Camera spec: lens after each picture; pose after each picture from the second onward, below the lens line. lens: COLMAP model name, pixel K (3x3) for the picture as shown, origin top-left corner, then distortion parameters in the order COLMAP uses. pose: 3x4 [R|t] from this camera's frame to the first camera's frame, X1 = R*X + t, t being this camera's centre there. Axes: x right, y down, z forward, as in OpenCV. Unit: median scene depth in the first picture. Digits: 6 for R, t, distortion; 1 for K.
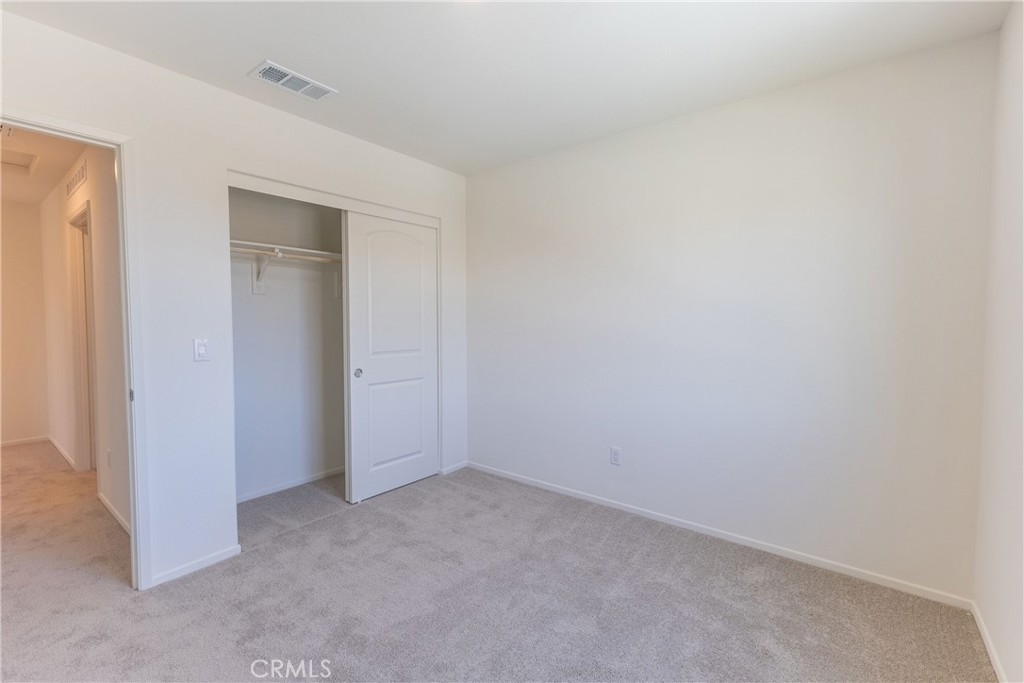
lens RADIAL K [[448.8, 0, 495.8], [0, 448.8, 336.5], [0, 0, 1]] dist [0.006288, -0.004064]
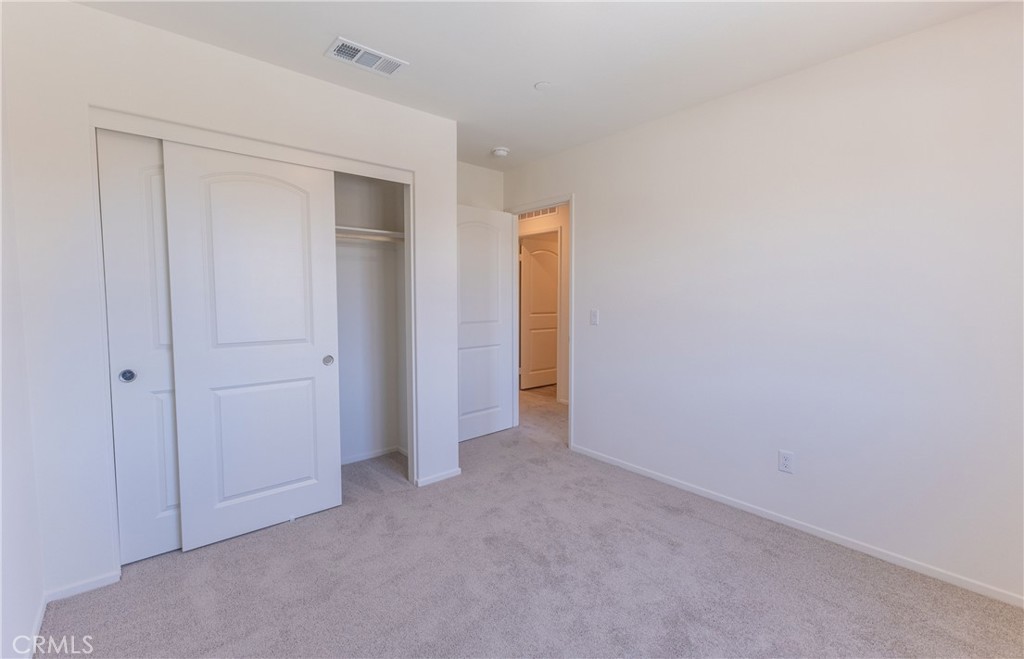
lens RADIAL K [[436.4, 0, 515.7], [0, 436.4, 343.2], [0, 0, 1]] dist [0.010049, -0.001212]
pose [[0.985072, 0.017838, -0.171214, 0.080287], [-0.006729, 0.997846, 0.065248, -0.004001], [0.172009, -0.063122, 0.983071, 0.100418]]
